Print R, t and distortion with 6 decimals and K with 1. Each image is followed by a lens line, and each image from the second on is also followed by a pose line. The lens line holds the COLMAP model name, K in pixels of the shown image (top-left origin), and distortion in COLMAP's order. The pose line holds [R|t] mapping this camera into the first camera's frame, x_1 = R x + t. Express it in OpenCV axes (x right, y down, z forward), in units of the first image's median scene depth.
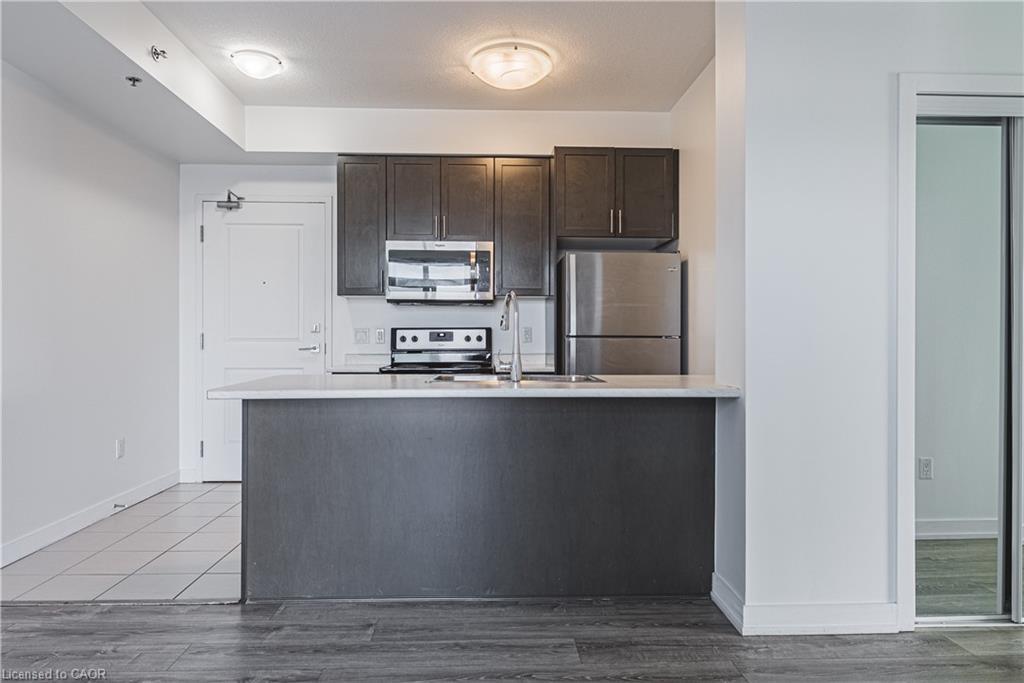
lens RADIAL K [[661.0, 0, 512.0], [0, 661.0, 341.5], [0, 0, 1]] dist [0.001679, 0.000703]
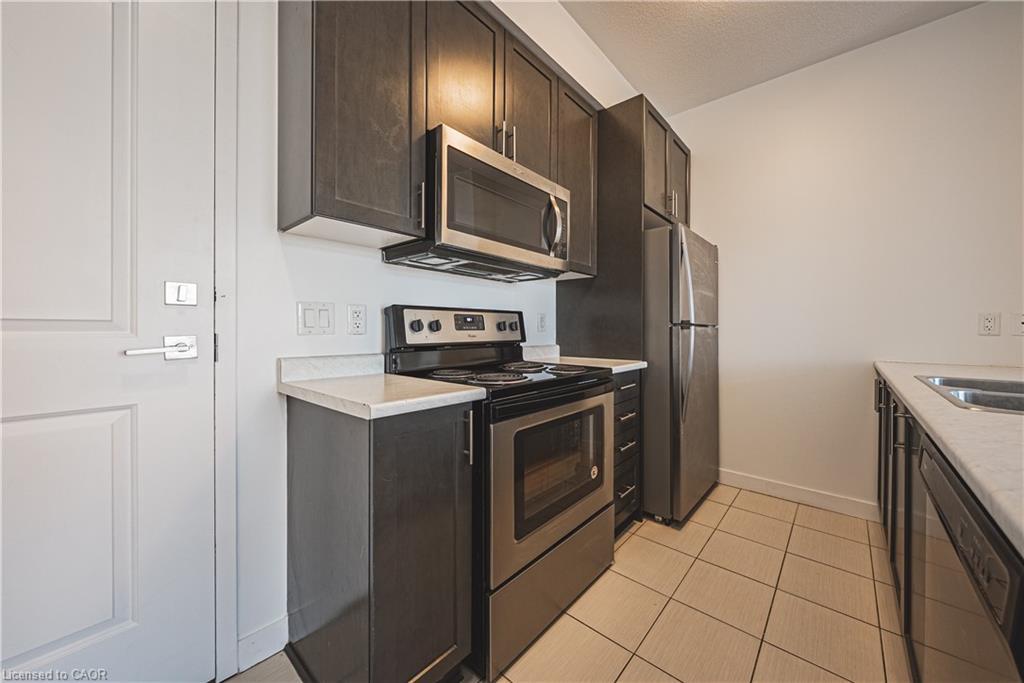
lens RADIAL K [[368.2, 0, 554.9], [0, 368.2, 332.1], [0, 0, 1]] dist [-0.003383, -0.000233]
pose [[0.650200, -0.002285, 0.759759, -0.351519], [-0.000322, 0.999995, 0.003283, 0.000545], [-0.759763, -0.002379, 0.650196, 0.775938]]
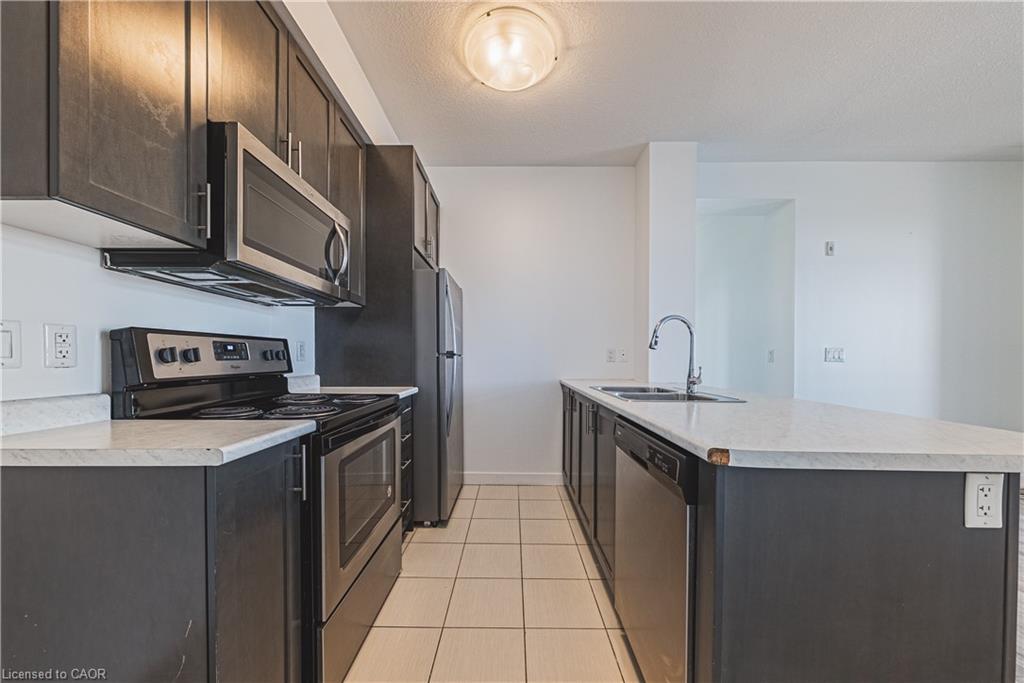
lens RADIAL K [[358.2, 0, 512.6], [0, 358.2, 363.3], [0, 0, 1]] dist [-0.006738, -0.000054]
pose [[0.043424, -0.014580, 0.998950, -0.421297], [0.000986, 0.999894, 0.014551, -0.001682], [-0.999056, 0.000353, 0.043434, 0.831963]]
